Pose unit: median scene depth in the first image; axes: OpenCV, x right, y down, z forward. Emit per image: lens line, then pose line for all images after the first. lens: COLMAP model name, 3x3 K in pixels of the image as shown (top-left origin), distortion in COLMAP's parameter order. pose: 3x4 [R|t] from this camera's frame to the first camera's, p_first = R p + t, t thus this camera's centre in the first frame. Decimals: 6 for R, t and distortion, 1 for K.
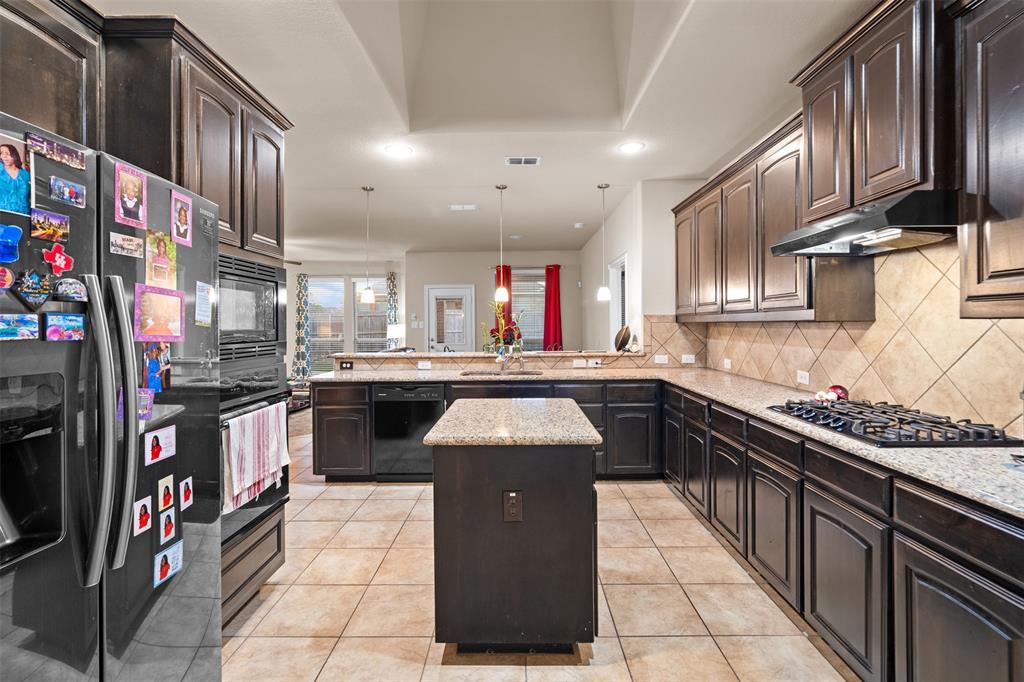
lens RADIAL K [[472.7, 0, 510.9], [0, 472.7, 323.2], [0, 0, 1]] dist [-0.000859, 0.000377]
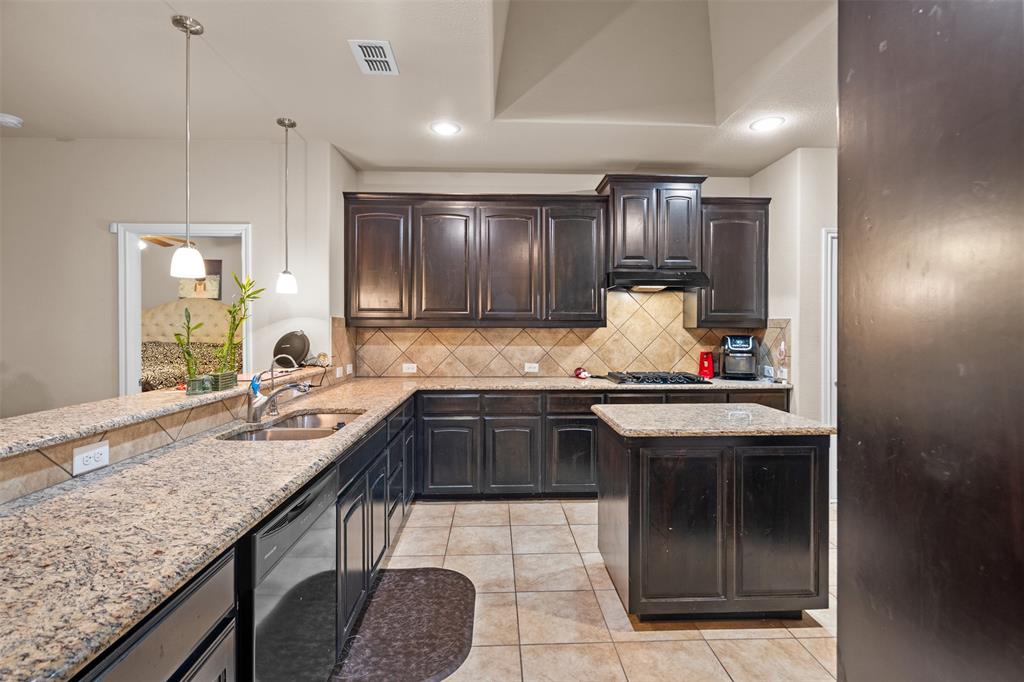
lens RADIAL K [[481.3, 0, 512.9], [0, 481.3, 329.8], [0, 0, 1]] dist [-0.003592, -0.000047]
pose [[-0.055261, 0.001563, 0.998471, -0.665093], [-0.002648, 0.999995, -0.001712, 0.004263], [-0.998468, -0.002739, -0.055257, 0.944811]]
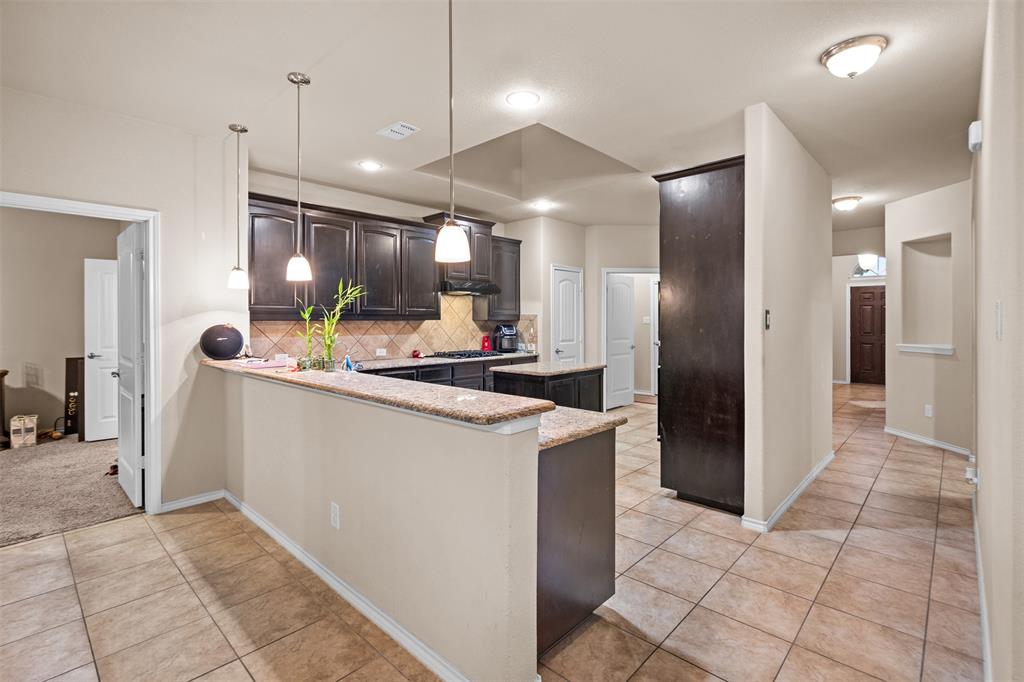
lens RADIAL K [[472.7, 0, 510.9], [0, 472.7, 323.2], [0, 0, 1]] dist [-0.000859, 0.000377]
pose [[-0.734545, 0.002917, 0.678554, -0.773343], [0.005423, 0.999984, 0.001572, 0.005272], [-0.678539, 0.004834, -0.734549, 1.635741]]
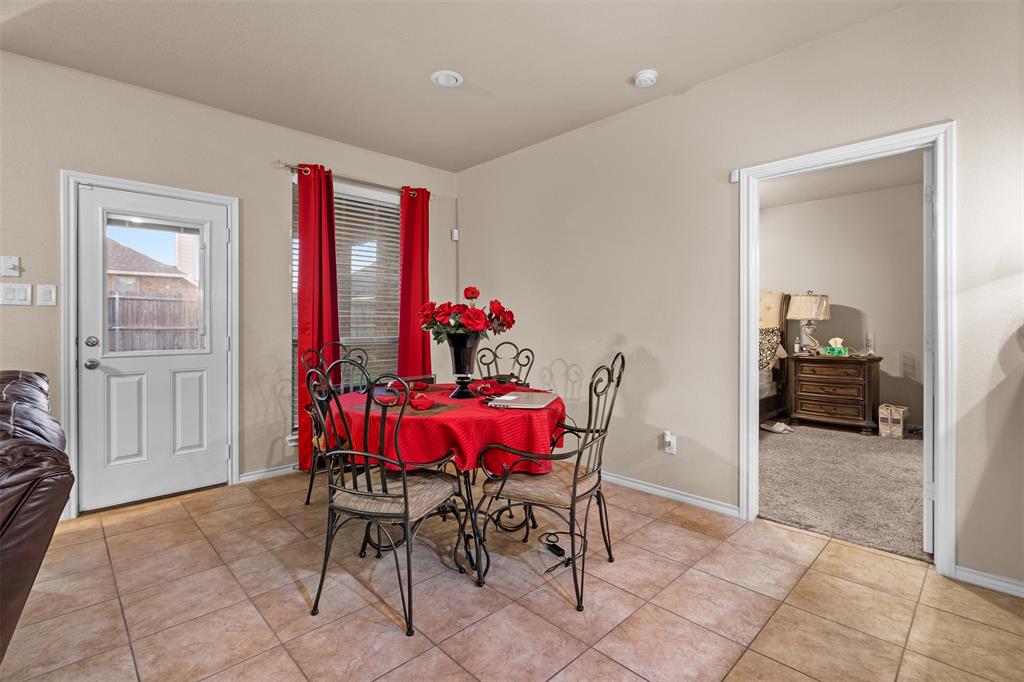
lens RADIAL K [[472.7, 0, 510.9], [0, 472.7, 323.2], [0, 0, 1]] dist [-0.000859, 0.000377]
pose [[0.705842, 0.006342, 0.708340, -0.480963], [-0.007193, 0.999973, -0.001785, 0.050729], [-0.708332, -0.003835, 0.705869, 1.401982]]
